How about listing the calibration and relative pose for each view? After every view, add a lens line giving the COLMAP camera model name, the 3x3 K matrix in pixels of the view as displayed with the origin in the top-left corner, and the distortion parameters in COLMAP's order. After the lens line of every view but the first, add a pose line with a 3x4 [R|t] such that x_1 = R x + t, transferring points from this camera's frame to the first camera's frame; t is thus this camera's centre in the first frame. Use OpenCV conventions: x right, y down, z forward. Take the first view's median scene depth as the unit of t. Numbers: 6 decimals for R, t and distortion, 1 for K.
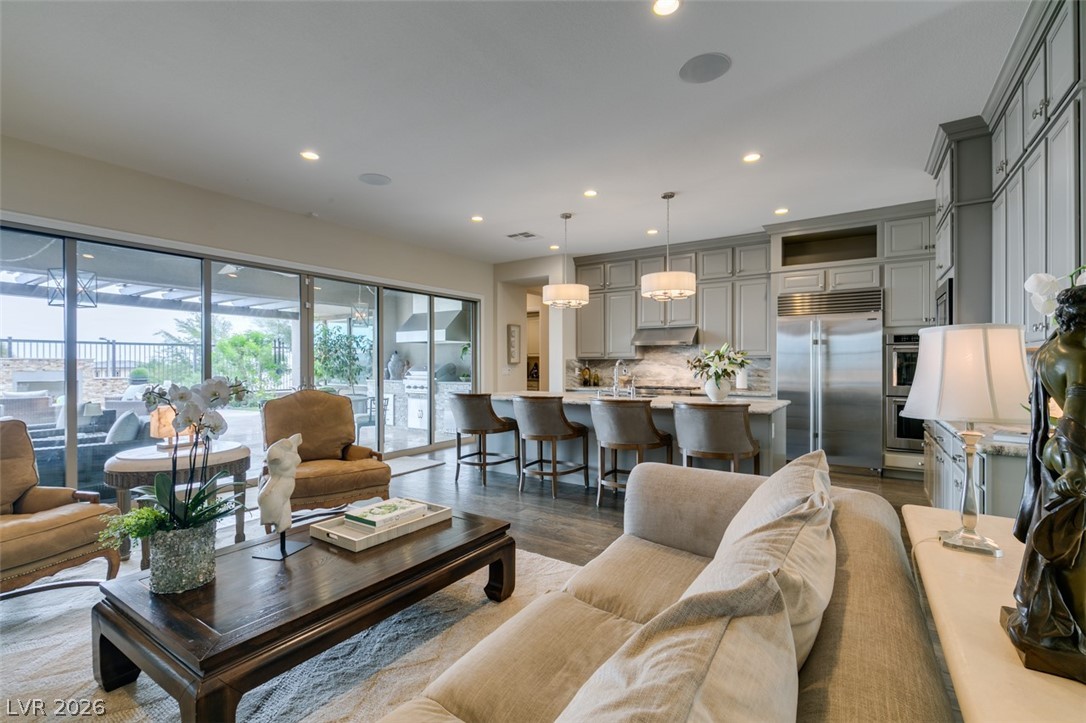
lens RADIAL K [[487.1, 0, 544.7], [0, 487.1, 369.4], [0, 0, 1]] dist [0.001079, -0.001060]
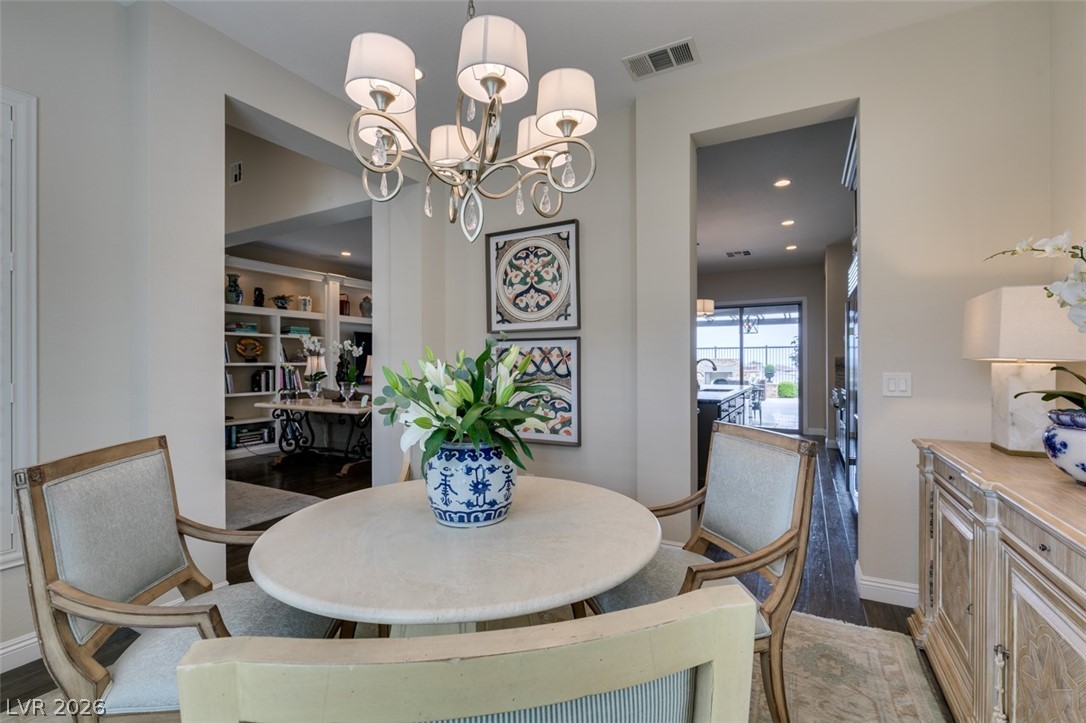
lens RADIAL K [[487.1, 0, 544.0], [0, 487.1, 360.1], [0, 0, 1]] dist [0.001079, -0.001060]
pose [[0.088154, -0.003454, -0.996101, 0.988115], [-0.010152, 0.999939, -0.004366, -0.005134], [0.996055, 0.010497, 0.088114, 0.387811]]
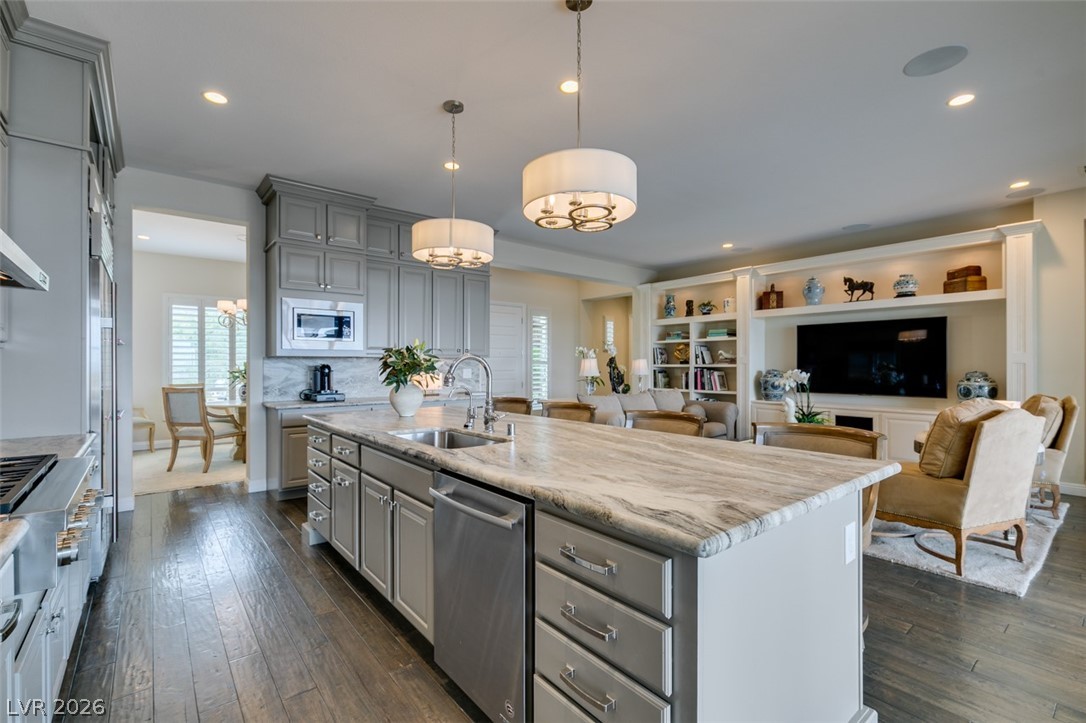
lens RADIAL K [[487.1, 0, 541.0], [0, 487.1, 362.4], [0, 0, 1]] dist [0.001079, -0.001060]
pose [[-0.954025, 0.004497, 0.299693, -0.039435], [0.006279, 0.999968, 0.004983, -0.010679], [-0.299661, 0.006636, -0.954023, 1.090657]]
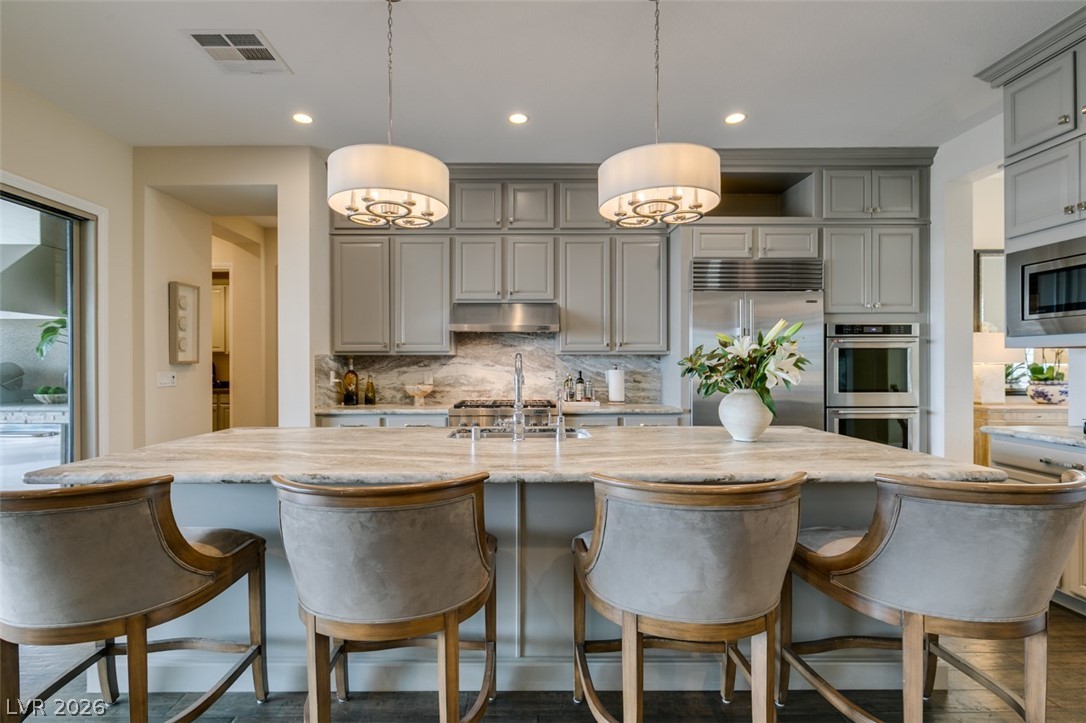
lens RADIAL K [[487.1, 0, 521.1], [0, 487.1, 364.9], [0, 0, 1]] dist [0.001079, -0.001060]
pose [[0.827629, -0.000059, 0.561275, -0.071693], [0.007030, 0.999923, -0.010261, -0.003366], [-0.561231, 0.012438, 0.827566, 0.487040]]
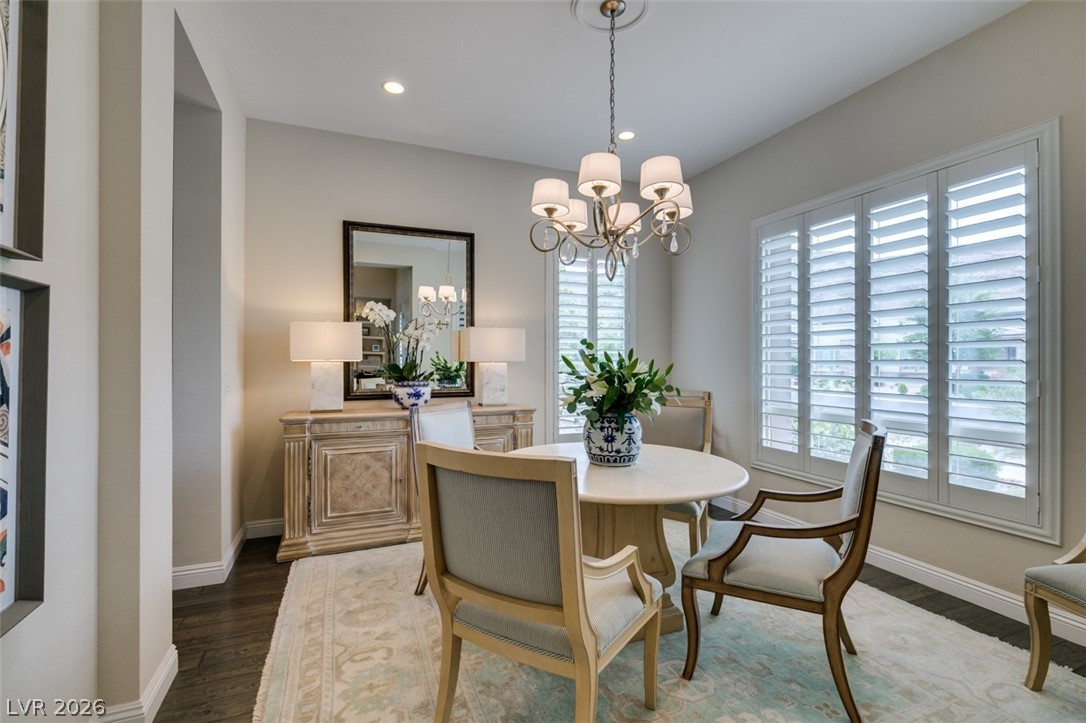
lens RADIAL K [[487.1, 0, 537.3], [0, 487.1, 361.1], [0, 0, 1]] dist [0.001079, -0.001060]
pose [[0.563111, 0.001629, 0.826380, 0.461544], [0.007800, 0.999943, -0.007286, -0.001790], [-0.826344, 0.010548, 0.563066, 0.224790]]
